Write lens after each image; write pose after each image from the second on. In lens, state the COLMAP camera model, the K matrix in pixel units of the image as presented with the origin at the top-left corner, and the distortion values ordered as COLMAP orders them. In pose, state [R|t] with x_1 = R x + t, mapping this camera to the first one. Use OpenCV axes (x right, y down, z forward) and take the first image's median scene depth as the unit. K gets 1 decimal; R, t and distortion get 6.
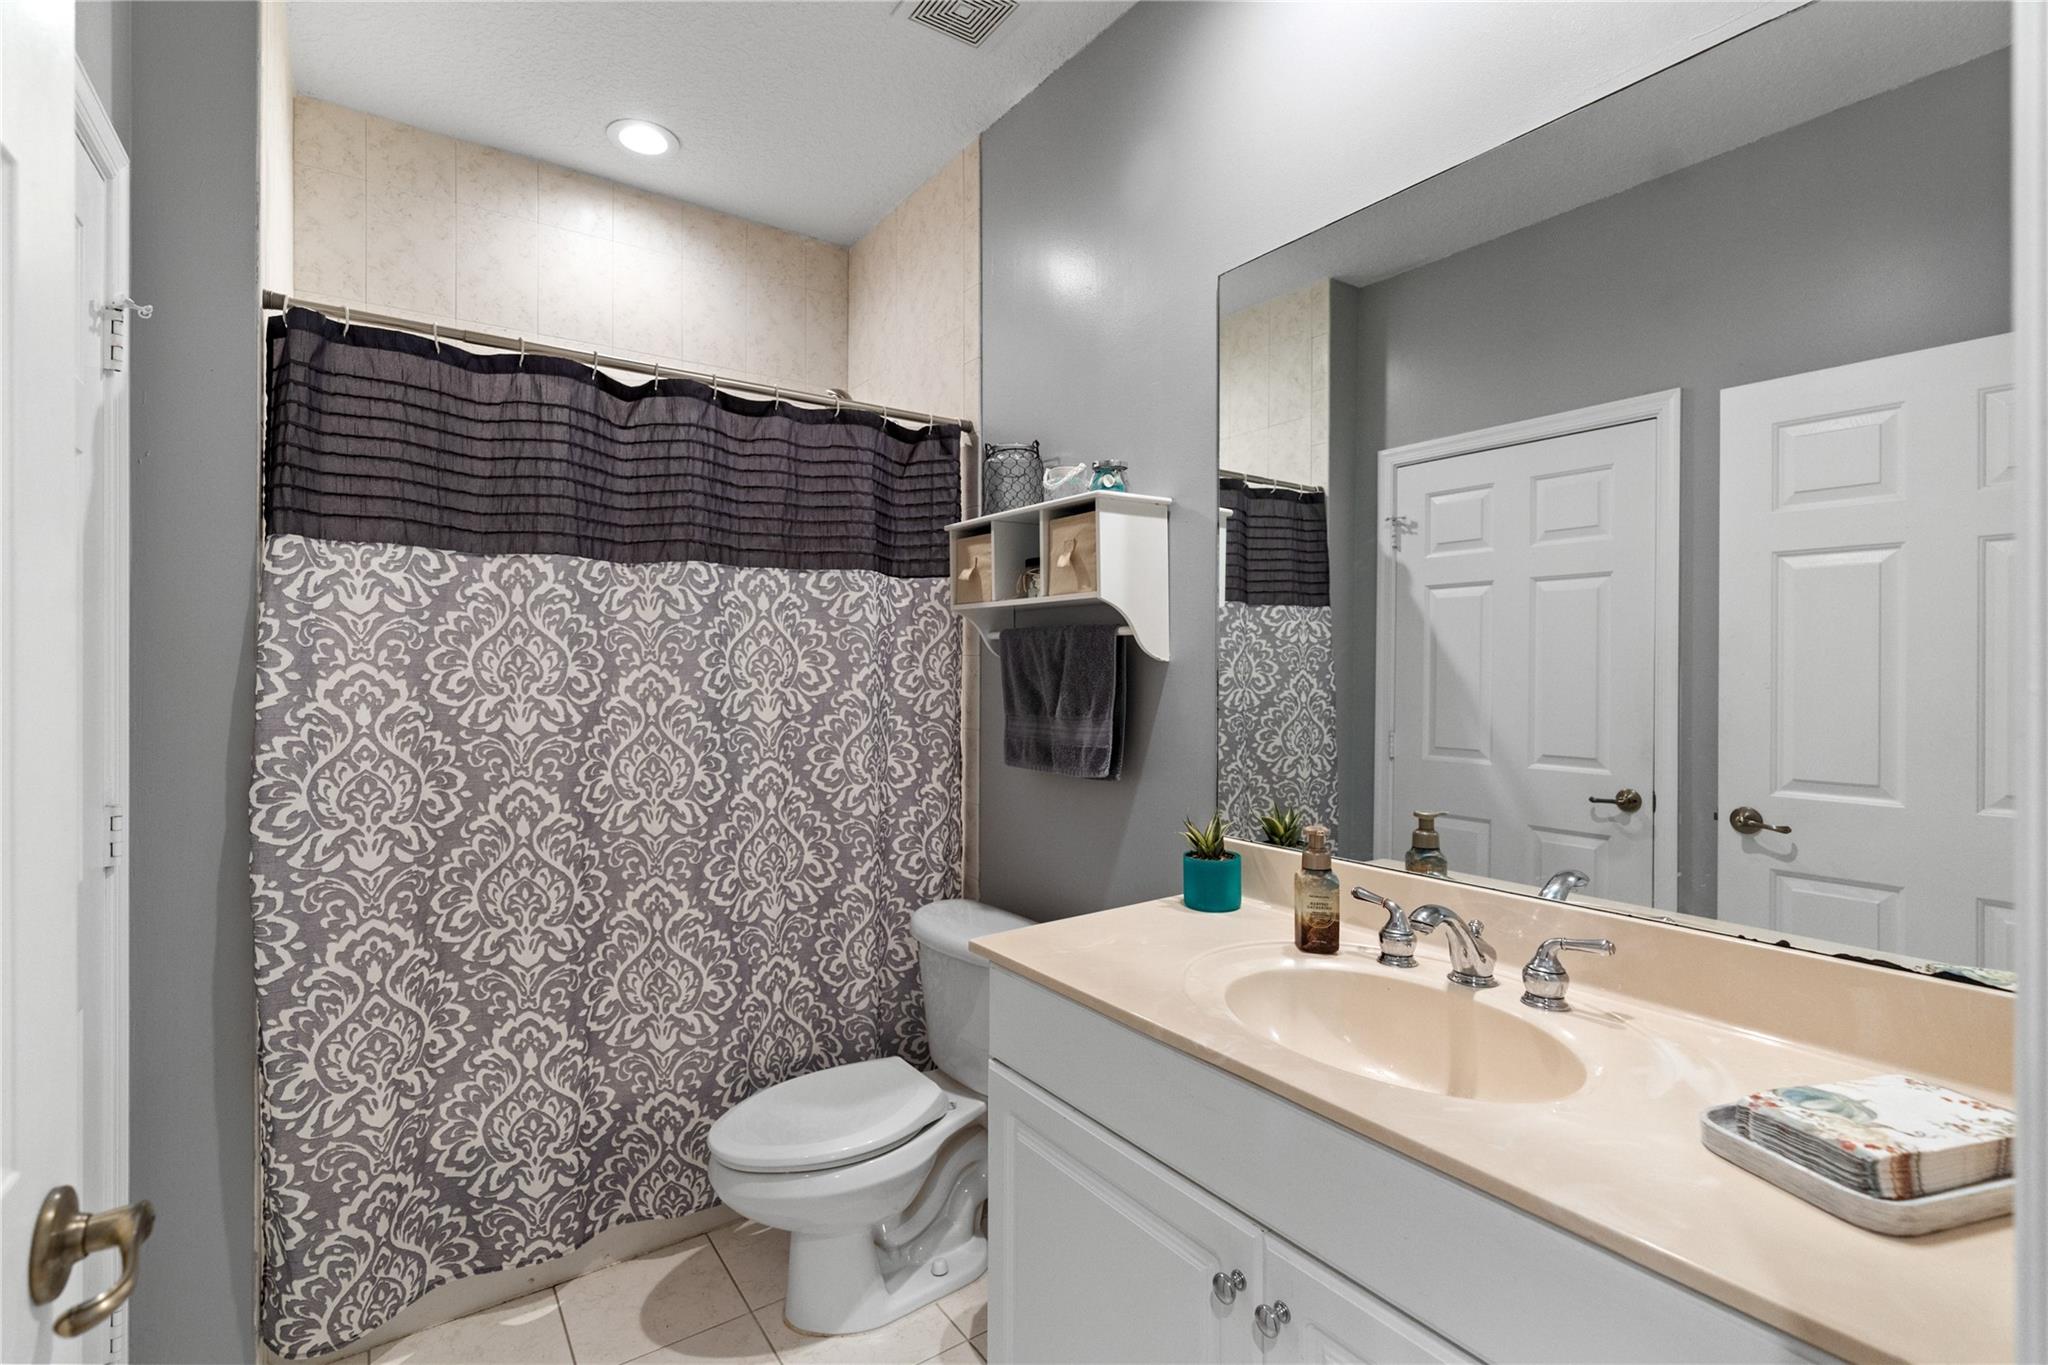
lens RADIAL K [[945.2, 0, 1015.4], [0, 945.2, 669.7], [0, 0, 1]] dist [-0.002959, 0.000194]
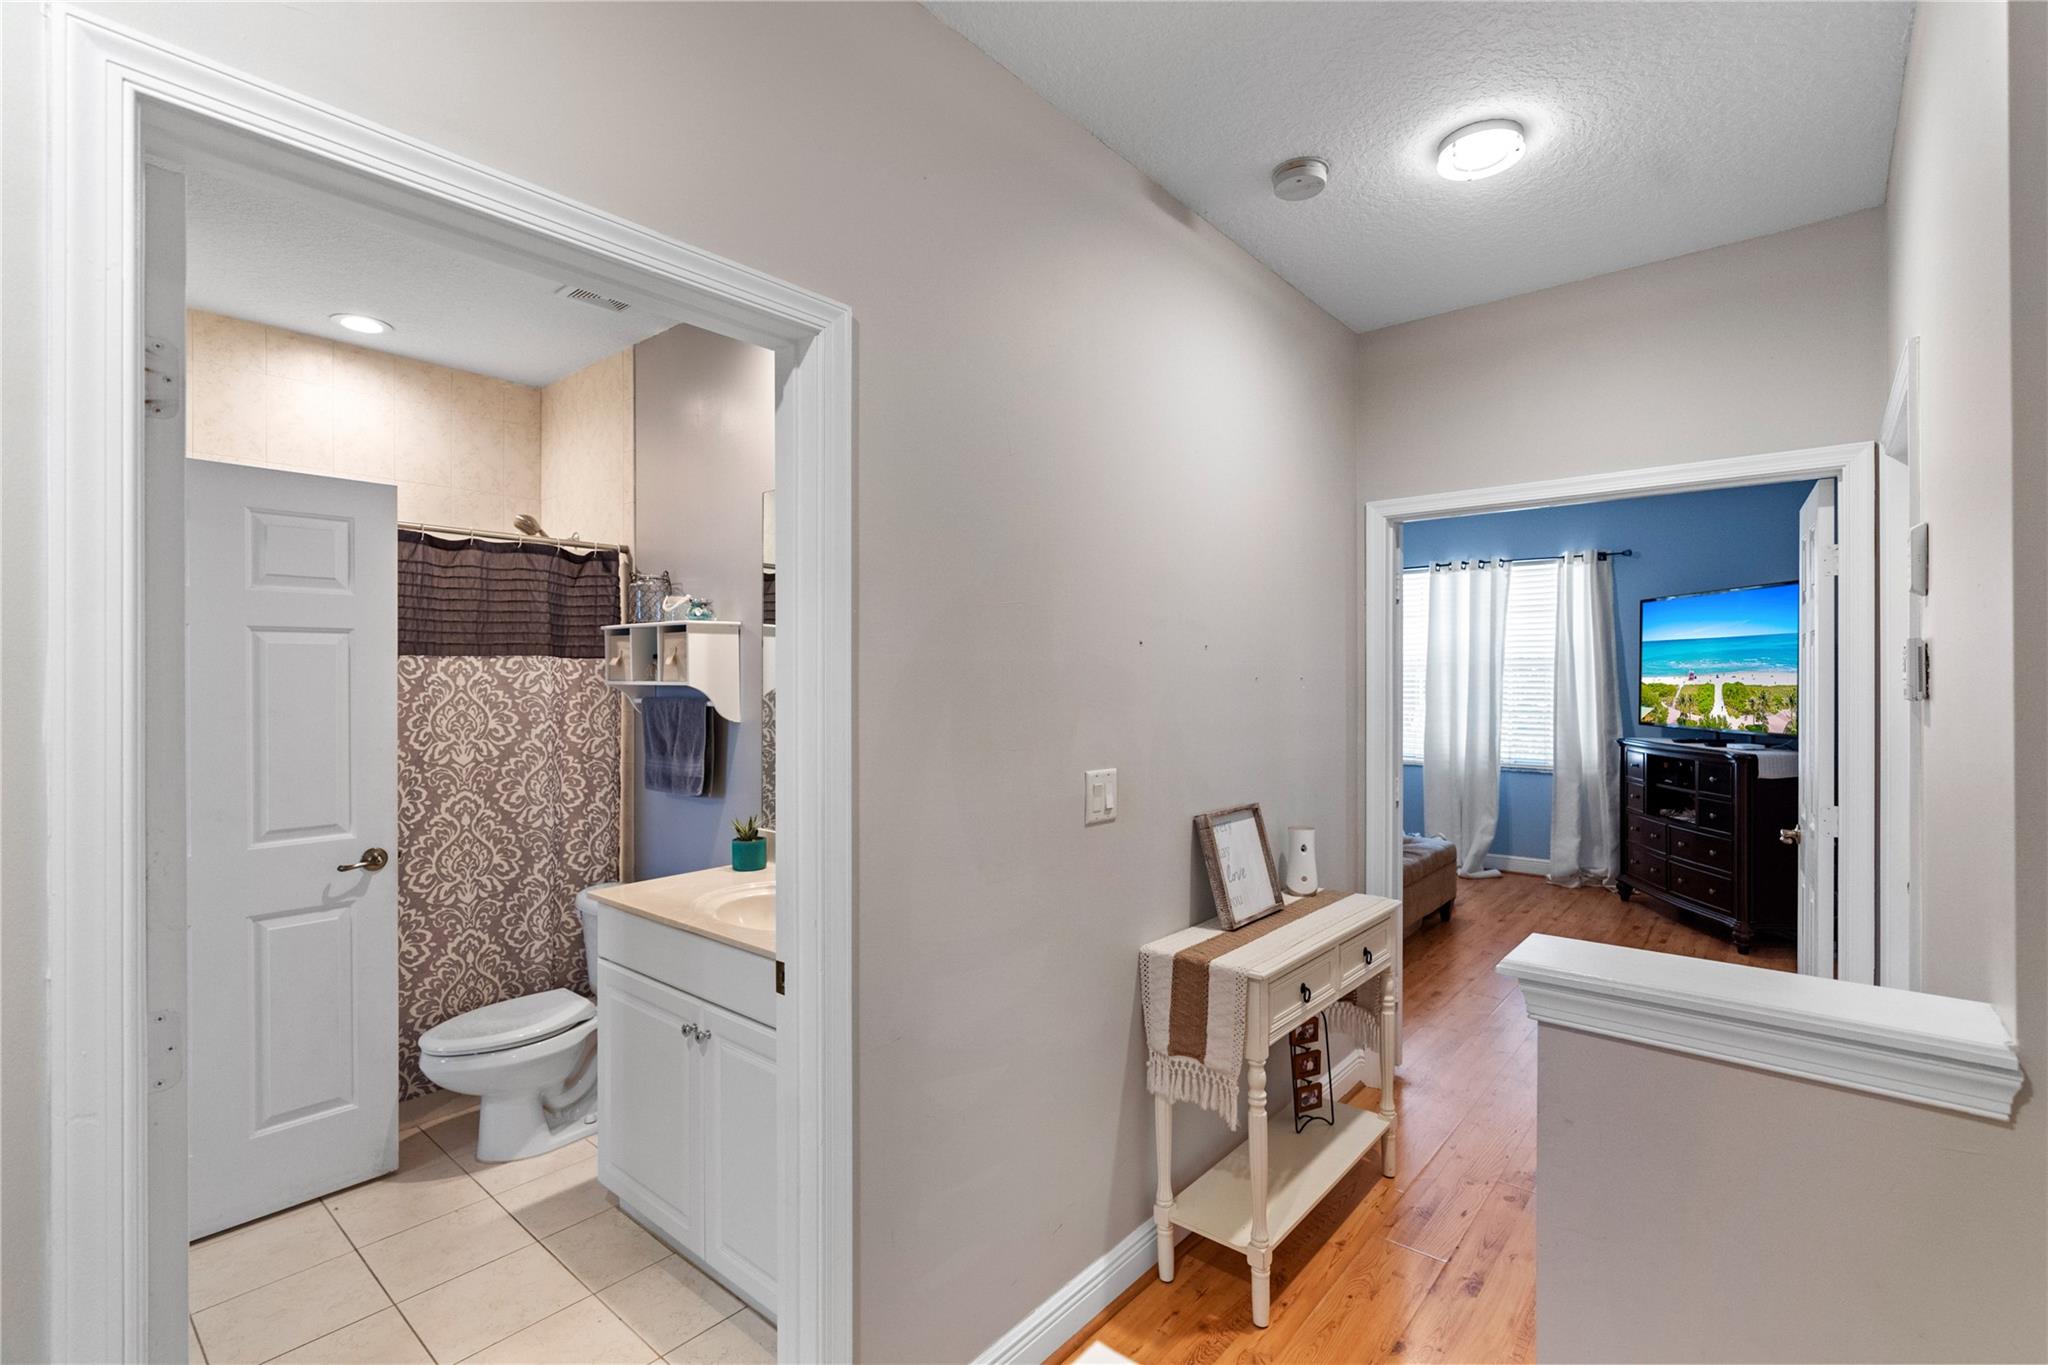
lens RADIAL K [[895.6, 0, 1018.1], [0, 895.6, 682.5], [0, 0, 1]] dist [-0.009523, -0.000171]
pose [[0.962214, -0.002562, 0.272282, 0.168926], [0.003557, 0.999989, -0.003161, -0.058902], [-0.272271, 0.004010, 0.962212, -0.504598]]
